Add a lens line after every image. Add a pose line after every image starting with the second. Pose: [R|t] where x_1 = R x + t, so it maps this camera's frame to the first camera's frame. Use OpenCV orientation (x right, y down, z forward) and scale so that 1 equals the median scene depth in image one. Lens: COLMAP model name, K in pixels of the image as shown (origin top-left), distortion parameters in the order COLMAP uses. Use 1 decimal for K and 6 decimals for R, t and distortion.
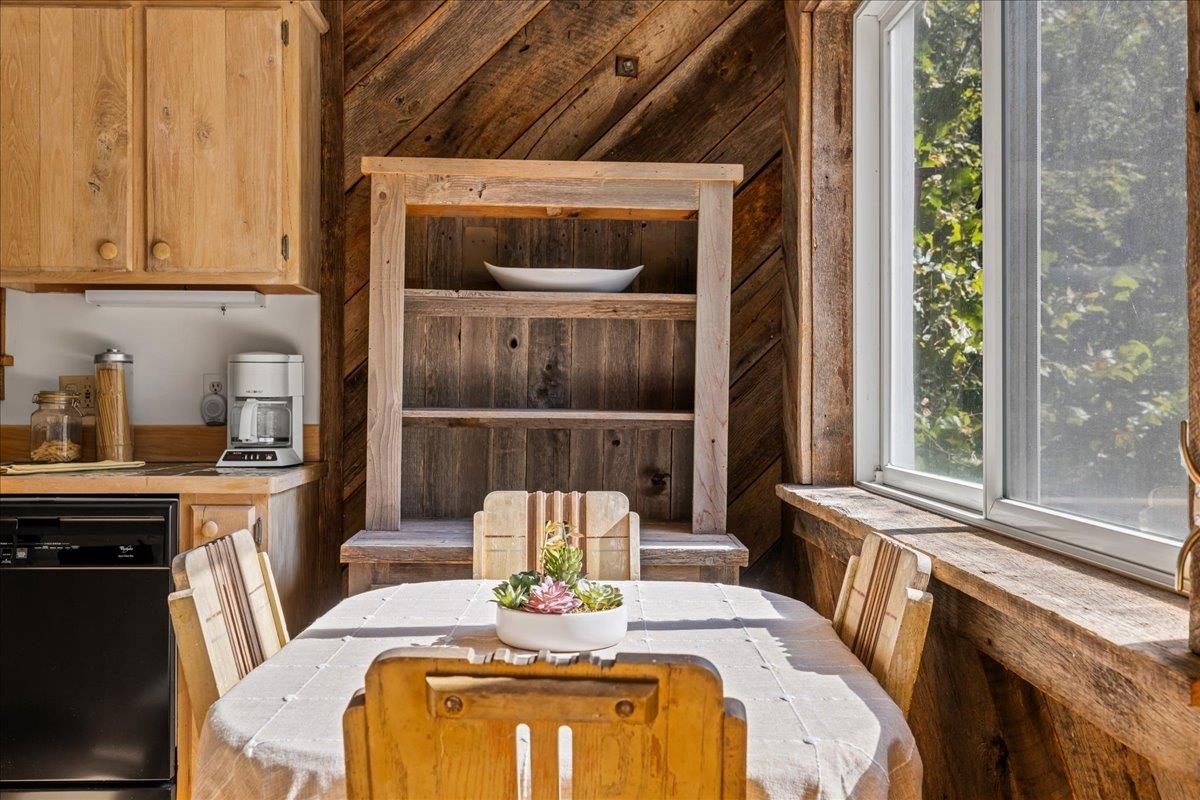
lens RADIAL K [[1165.8, 0, 602.8], [0, 1165.8, 401.4], [0, 0, 1]] dist [0.002799, 0.000000]
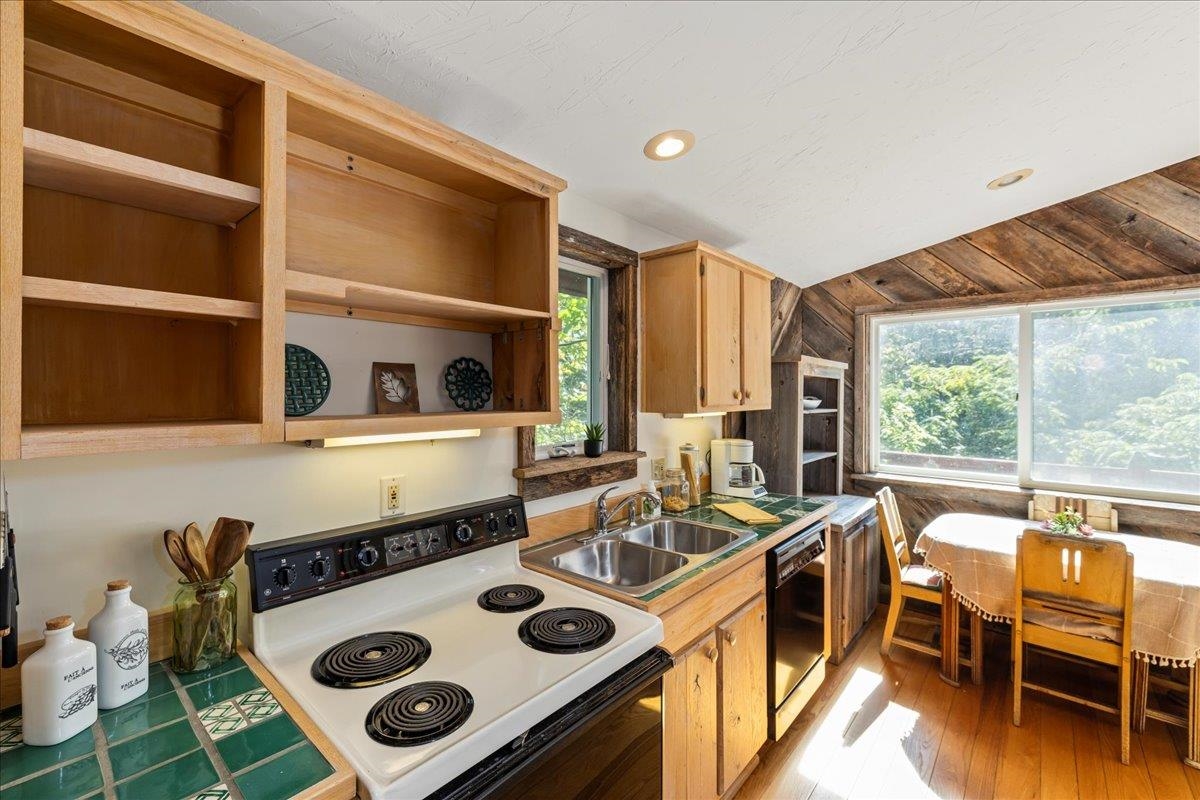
lens RADIAL K [[506.2, 0, 598.5], [0, 506.2, 393.4], [0, 0, 1]] dist [0.001167, 0.000029]
pose [[0.682023, -0.005932, 0.731307, -1.183193], [0.007513, 0.999971, 0.001105, -0.134566], [-0.731292, 0.004741, 0.682048, 0.594960]]
